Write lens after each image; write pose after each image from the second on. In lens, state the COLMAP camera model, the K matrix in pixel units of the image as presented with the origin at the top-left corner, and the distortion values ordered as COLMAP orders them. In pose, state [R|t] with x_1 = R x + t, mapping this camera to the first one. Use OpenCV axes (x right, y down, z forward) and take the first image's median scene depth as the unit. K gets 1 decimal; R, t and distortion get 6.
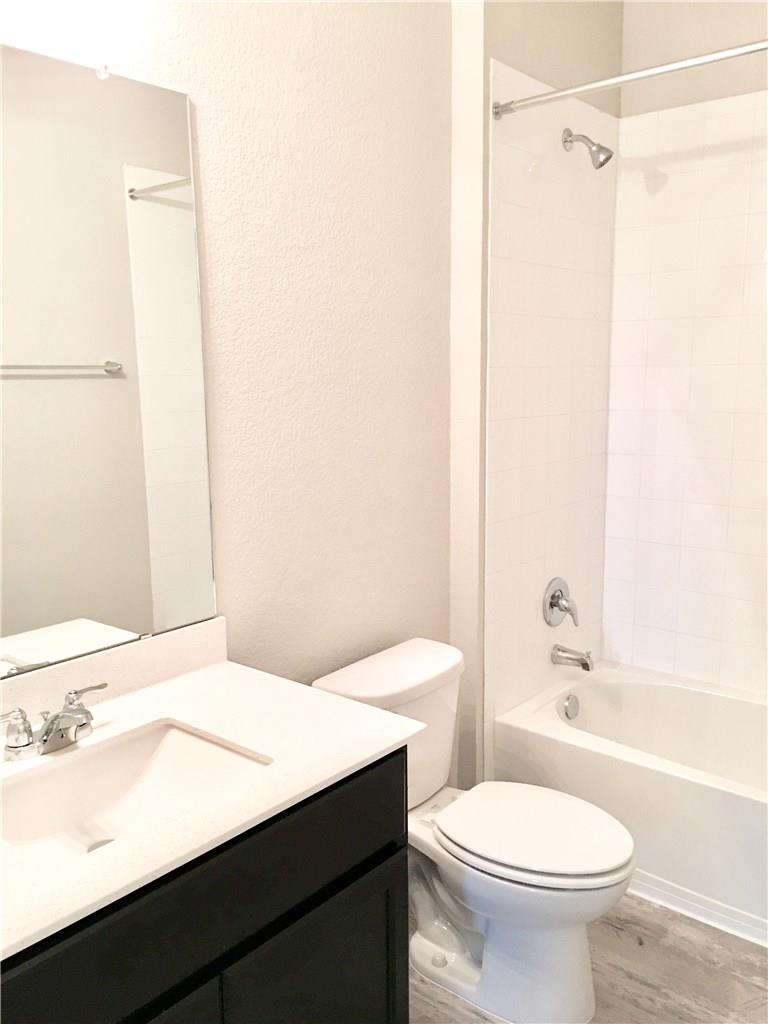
lens RADIAL K [[861.0, 0, 384.0], [0, 861.0, 512.0], [0, 0, 1]] dist [0.014005, 0.002723]
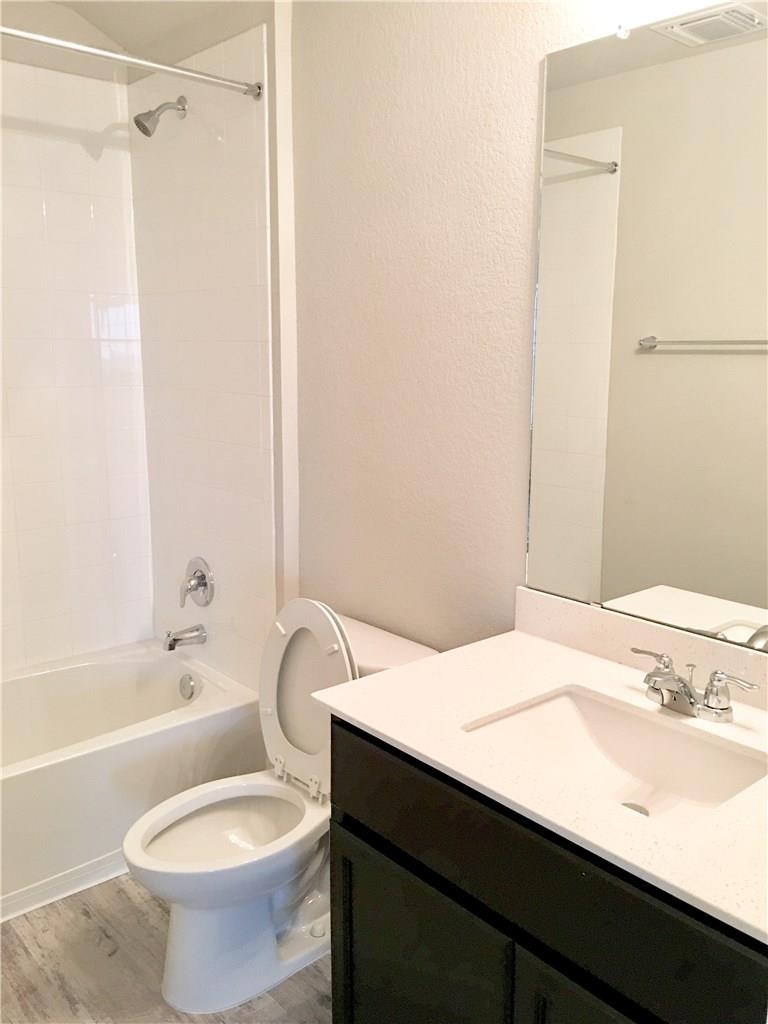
lens RADIAL K [[873.7, 0, 383.4], [0, 873.7, 473.3], [0, 0, 1]] dist [0.010788, 0.004223]
pose [[-0.161183, 0.160440, -0.973796, 0.658606], [-0.165194, 0.968392, 0.186893, -0.132611], [0.973001, 0.190989, -0.129584, 0.803373]]
